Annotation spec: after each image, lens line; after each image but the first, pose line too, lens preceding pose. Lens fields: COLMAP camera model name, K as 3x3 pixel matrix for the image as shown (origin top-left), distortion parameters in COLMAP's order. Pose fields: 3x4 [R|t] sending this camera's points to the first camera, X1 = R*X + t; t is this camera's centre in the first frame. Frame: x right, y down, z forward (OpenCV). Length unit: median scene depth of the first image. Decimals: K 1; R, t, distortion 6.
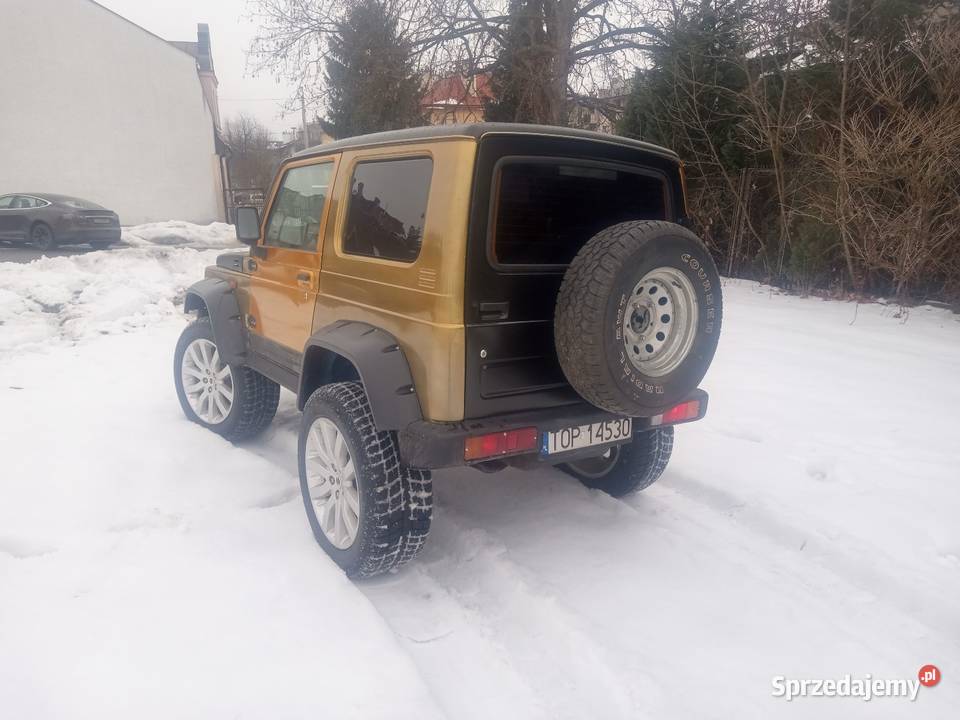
lens RADIAL K [[722.6, 0, 487.0], [0, 722.6, 362.0], [0, 0, 1]] dist [0.011581, 0.001830]
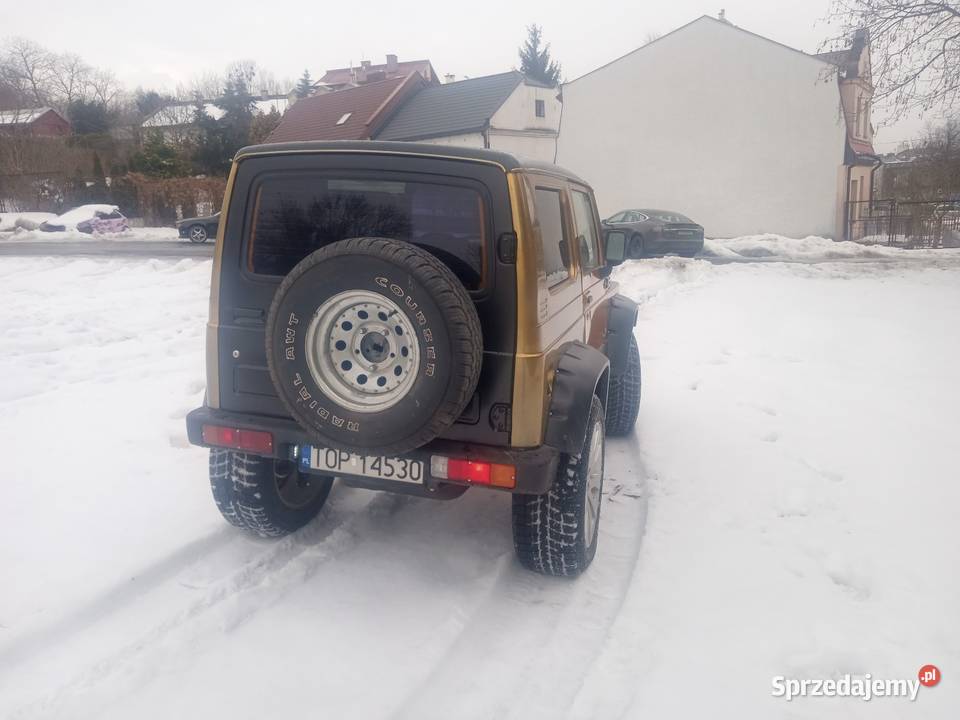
lens RADIAL K [[722.6, 0, 487.0], [0, 722.6, 362.0], [0, 0, 1]] dist [0.011581, 0.001830]
pose [[0.624113, 0.149496, -0.766899, 0.925274], [-0.162828, 0.984860, 0.059472, -0.109398], [0.764179, 0.087755, 0.639007, 0.502653]]
